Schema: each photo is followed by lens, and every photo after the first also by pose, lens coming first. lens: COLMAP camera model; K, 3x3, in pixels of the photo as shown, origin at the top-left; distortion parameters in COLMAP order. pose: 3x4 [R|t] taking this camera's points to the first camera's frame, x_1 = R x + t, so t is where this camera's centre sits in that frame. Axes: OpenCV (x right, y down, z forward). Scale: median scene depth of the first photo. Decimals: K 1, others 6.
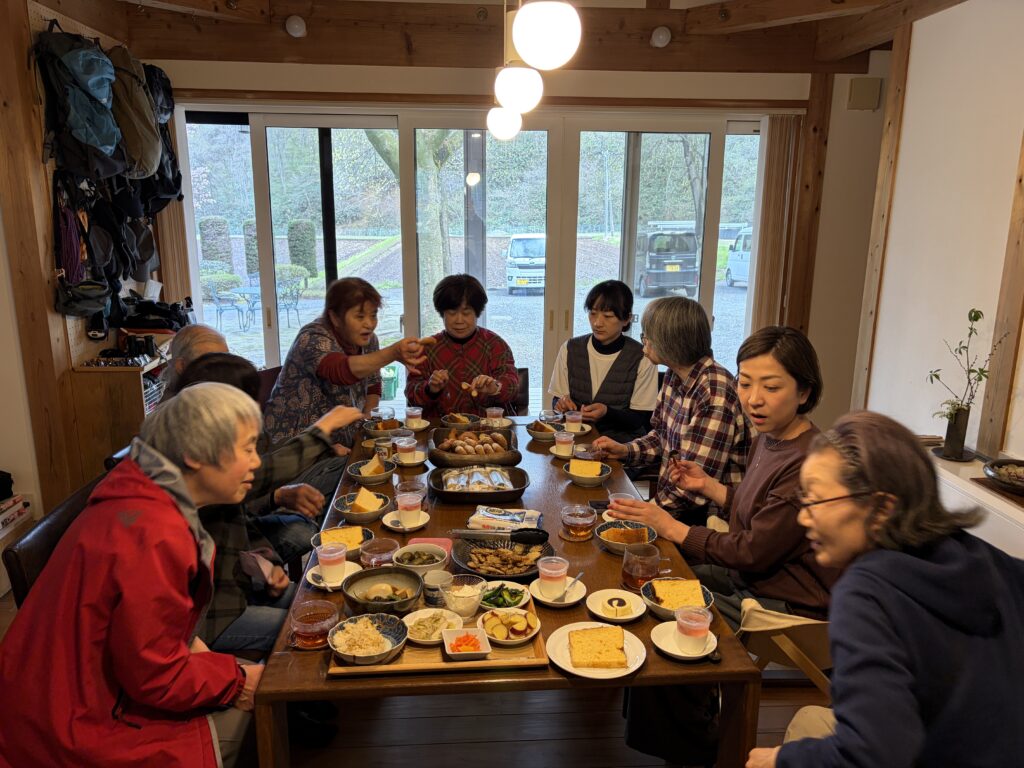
lens RADIAL K [[781.1, 0, 517.2], [0, 781.1, 384.8], [0, 0, 1]] dist [0.025710, -0.006590]
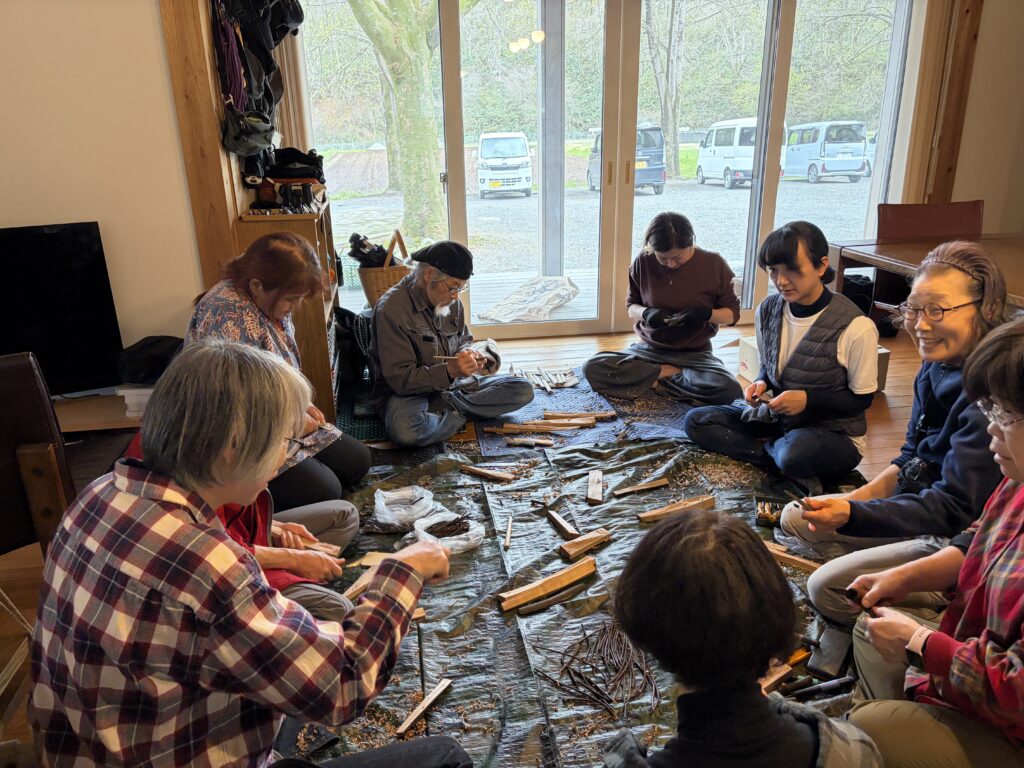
lens RADIAL K [[781.1, 0, 503.1], [0, 781.1, 381.7], [0, 0, 1]] dist [0.025710, -0.006590]
pose [[0.997104, -0.047597, 0.059312, -0.342029], [0.041467, 0.994061, 0.100614, 0.086760], [-0.063749, -0.097863, 0.993156, 0.102942]]
